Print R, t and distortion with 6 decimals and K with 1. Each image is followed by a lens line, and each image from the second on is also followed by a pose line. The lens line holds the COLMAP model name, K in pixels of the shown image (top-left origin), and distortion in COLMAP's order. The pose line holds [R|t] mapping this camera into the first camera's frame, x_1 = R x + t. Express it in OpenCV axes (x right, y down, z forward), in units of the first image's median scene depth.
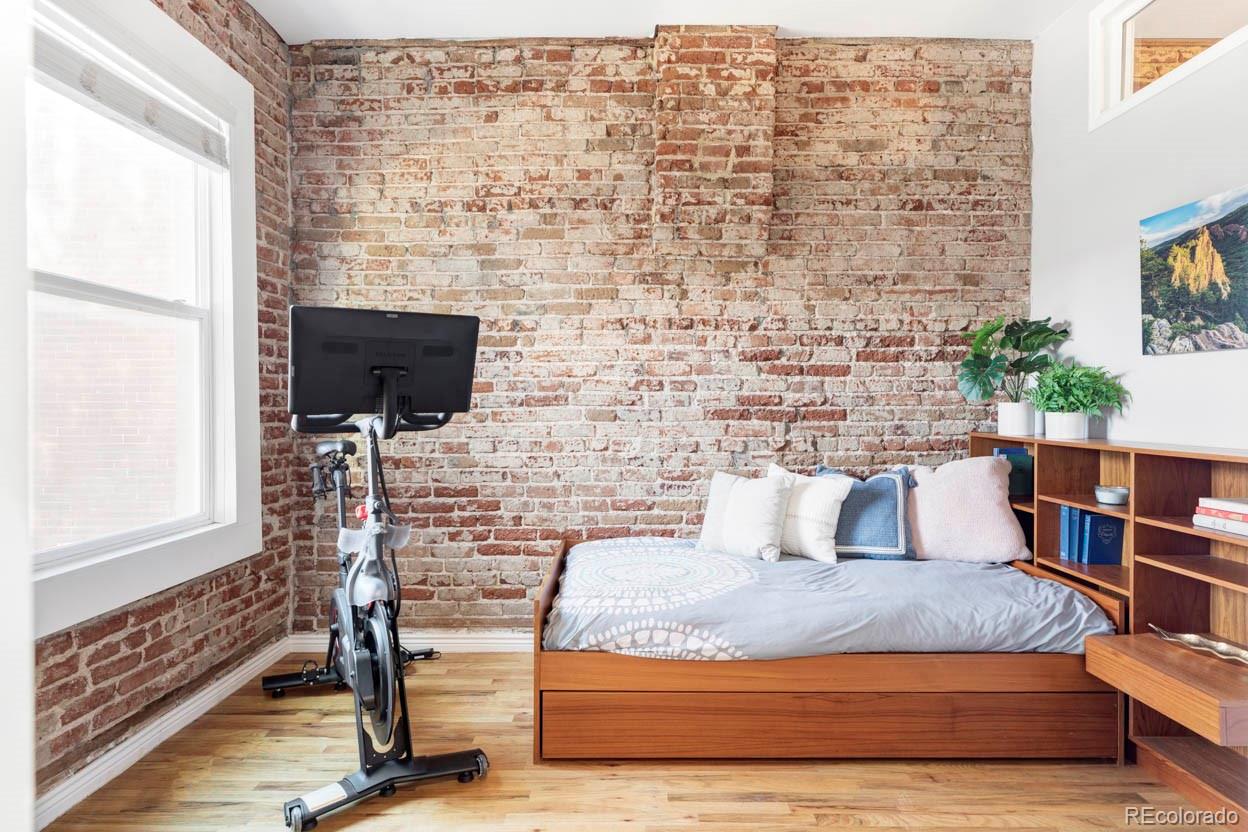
lens RADIAL K [[711.5, 0, 627.8], [0, 711.5, 408.9], [0, 0, 1]] dist [0.019304, 0.001492]
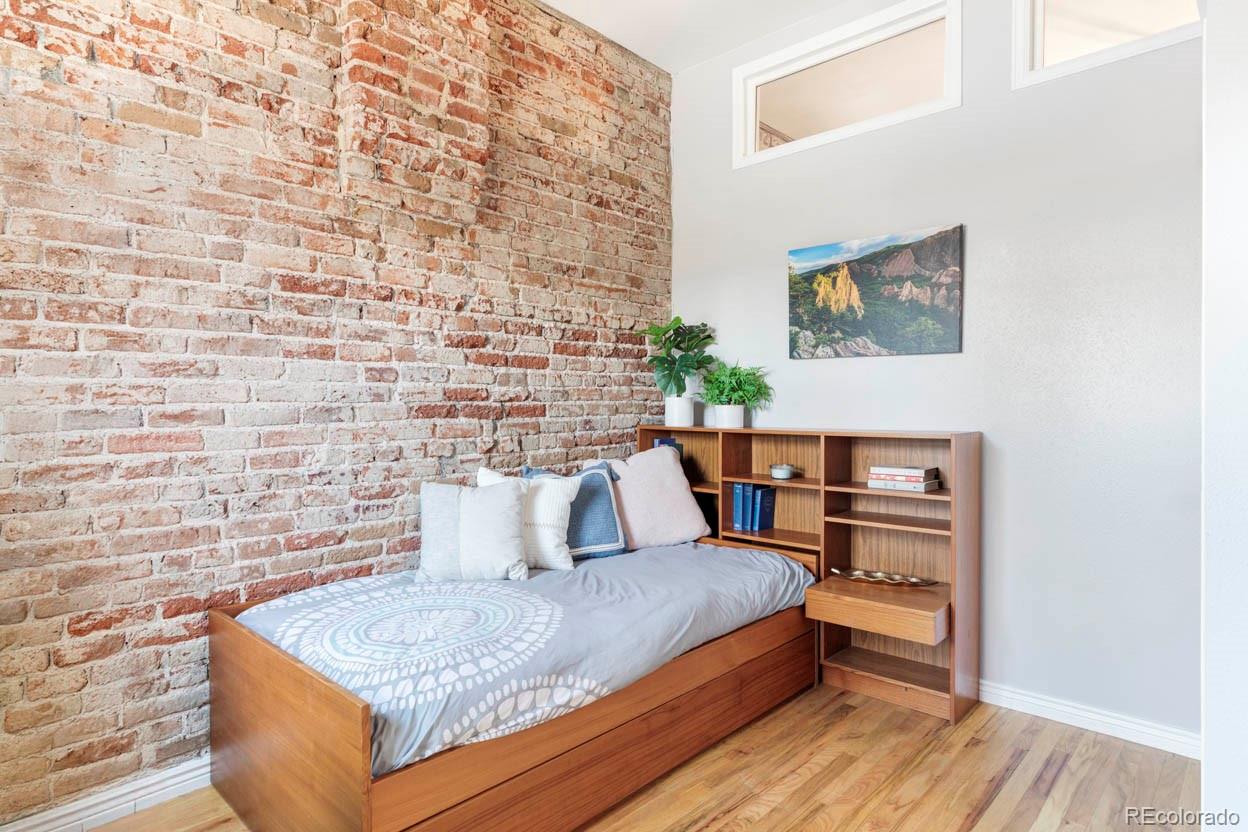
lens RADIAL K [[711.5, 0, 623.7], [0, 711.5, 419.0], [0, 0, 1]] dist [0.019304, 0.001492]
pose [[0.675317, -0.019371, 0.737273, -0.318703], [0.011176, 0.999809, 0.016032, 0.005927], [-0.737443, -0.002587, 0.675405, 0.296856]]
